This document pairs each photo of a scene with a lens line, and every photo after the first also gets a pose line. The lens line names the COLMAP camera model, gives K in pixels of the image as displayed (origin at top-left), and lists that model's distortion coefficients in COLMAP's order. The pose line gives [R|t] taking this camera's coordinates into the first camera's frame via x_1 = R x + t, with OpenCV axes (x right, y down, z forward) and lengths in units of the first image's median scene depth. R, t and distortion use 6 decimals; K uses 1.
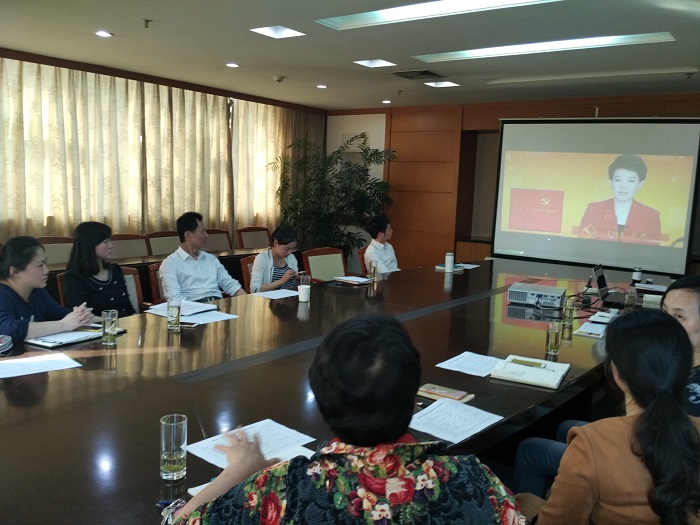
lens RADIAL K [[622.0, 0, 350.0], [0, 622.0, 262.5], [0, 0, 1]] dist [0.073584, -0.166780]
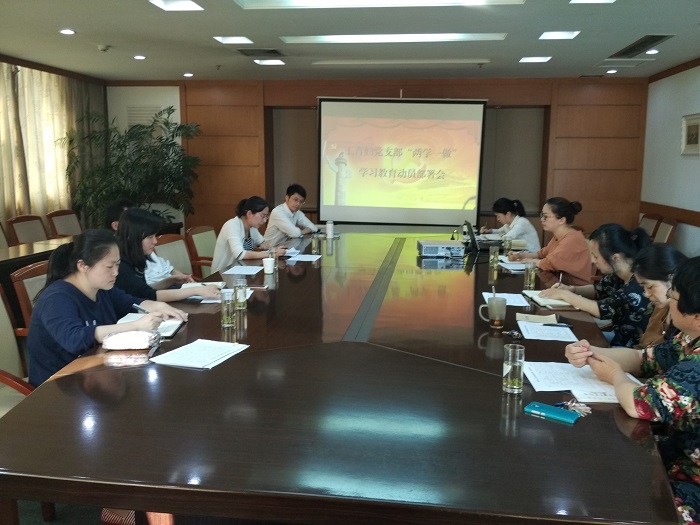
lens RADIAL K [[622.0, 0, 350.0], [0, 622.0, 262.5], [0, 0, 1]] dist [0.073584, -0.166780]
pose [[0.879146, -0.102939, 0.465303, -0.210398], [0.082231, 0.994514, 0.064649, -0.006751], [-0.469405, -0.018574, 0.882787, 0.005215]]
